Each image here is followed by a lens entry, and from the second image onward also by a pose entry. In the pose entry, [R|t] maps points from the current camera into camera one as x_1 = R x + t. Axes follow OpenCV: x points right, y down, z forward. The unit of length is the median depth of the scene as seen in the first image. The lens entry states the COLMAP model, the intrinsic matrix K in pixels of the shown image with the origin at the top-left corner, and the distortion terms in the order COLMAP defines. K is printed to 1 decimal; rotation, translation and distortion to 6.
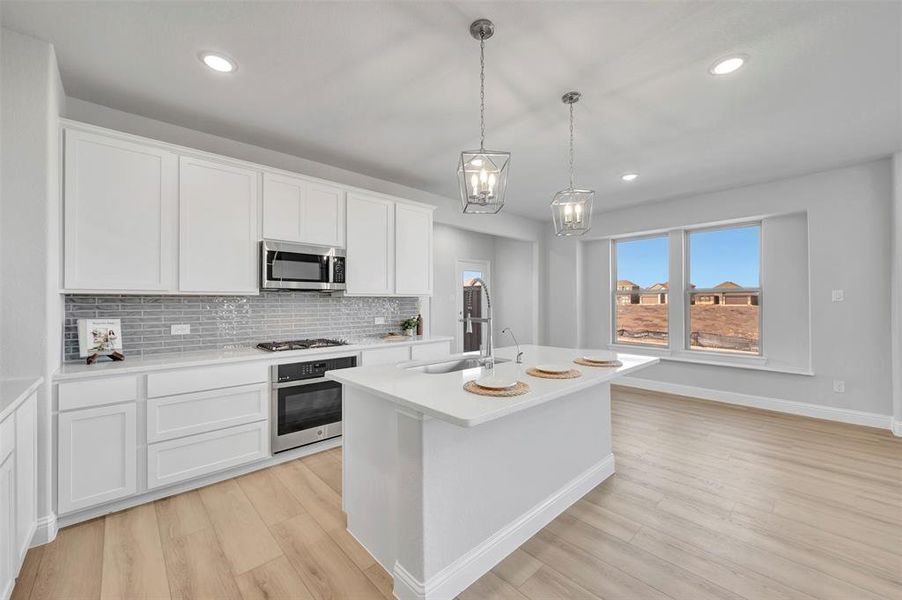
lens RADIAL K [[355.9, 0, 456.5], [0, 355.9, 300.6], [0, 0, 1]] dist [-0.001897, -0.000166]
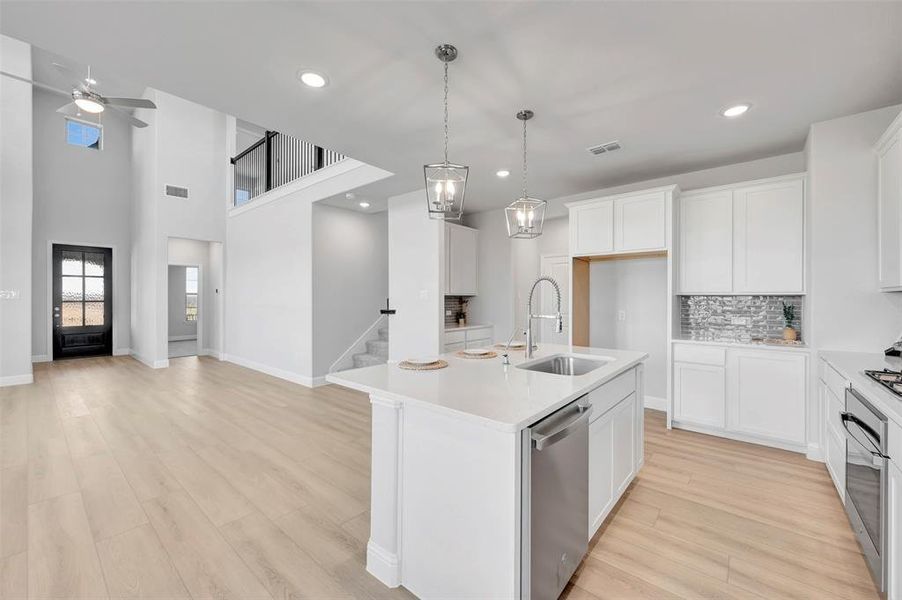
lens RADIAL K [[354.4, 0, 453.7], [0, 354.4, 300.6], [0, 0, 1]] dist [0.002394, 0.000305]
pose [[-0.993162, 0.004559, -0.116655, 0.292532], [0.004135, 0.999984, 0.003878, 0.000255], [0.116671, 0.003369, -0.993165, 1.331516]]
